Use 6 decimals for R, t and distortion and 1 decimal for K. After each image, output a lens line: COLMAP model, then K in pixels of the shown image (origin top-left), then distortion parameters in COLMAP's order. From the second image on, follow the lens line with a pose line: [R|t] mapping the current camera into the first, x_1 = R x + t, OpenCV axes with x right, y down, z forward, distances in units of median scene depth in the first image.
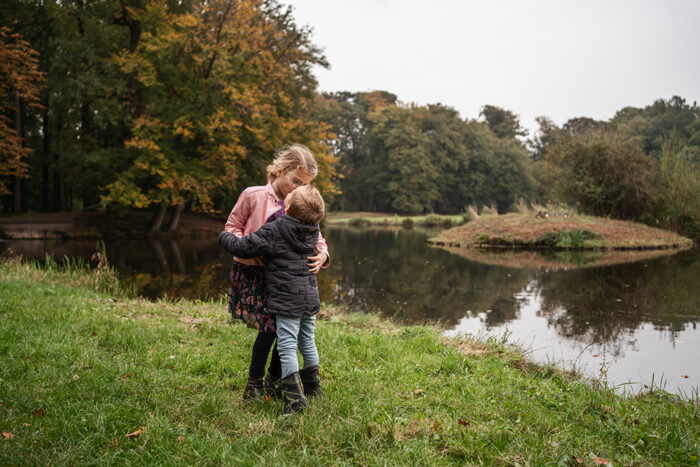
lens RADIAL K [[732.2, 0, 350.0], [0, 732.2, 233.5], [0, 0, 1]] dist [-0.014888, 0.123241]
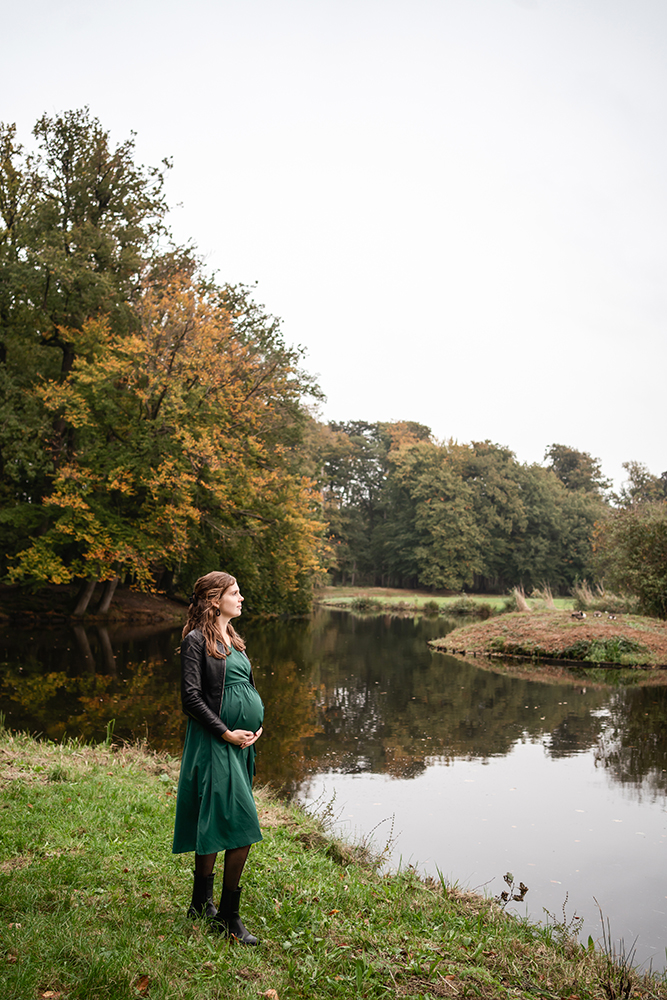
lens RADIAL K [[1021.9, 0, 333.5], [0, 1021.9, 500.0], [0, 0, 1]] dist [-0.009418, 0.028903]
pose [[0.998903, 0.028649, -0.037053, 0.033982], [-0.032532, 0.993526, -0.108844, -0.015072], [0.033695, 0.109930, 0.993368, -0.051330]]
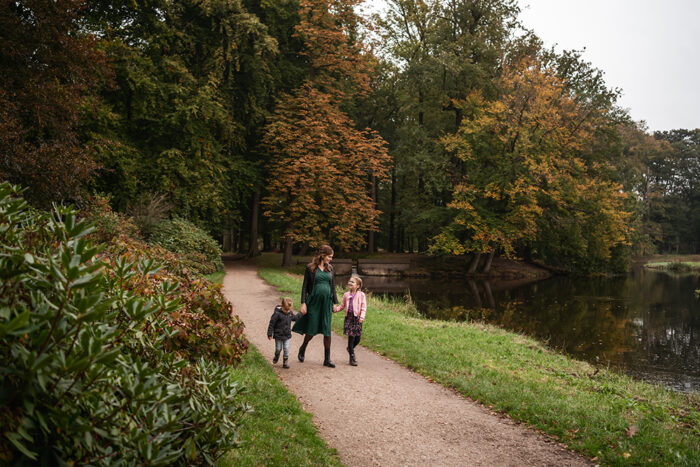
lens RADIAL K [[715.3, 0, 350.0], [0, 715.3, 233.5], [0, 0, 1]] dist [-0.009418, 0.028903]
pose [[0.898076, 0.009965, -0.439728, 0.089580], [-0.031598, 0.998622, -0.041904, -0.013269], [0.438704, 0.051528, 0.897153, -0.196340]]
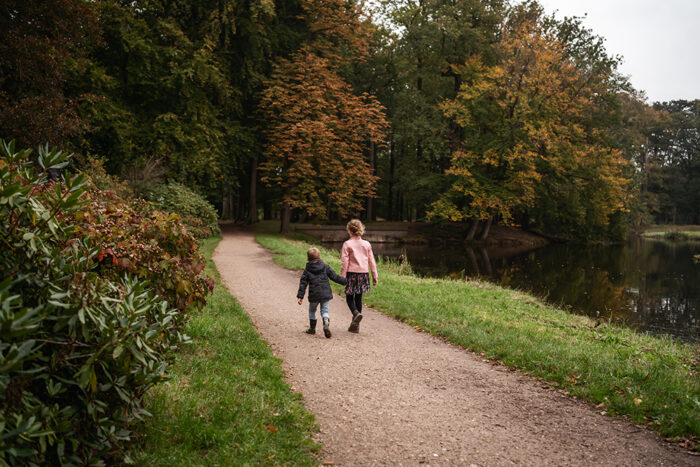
lens RADIAL K [[704.2, 0, 350.0], [0, 704.2, 233.5], [0, 0, 1]] dist [0.002249, 0.026835]
pose [[0.897736, 0.029186, -0.439566, 0.085727], [-0.033235, 0.999446, -0.001516, -0.005480], [0.439279, 0.015970, 0.898209, -0.177070]]
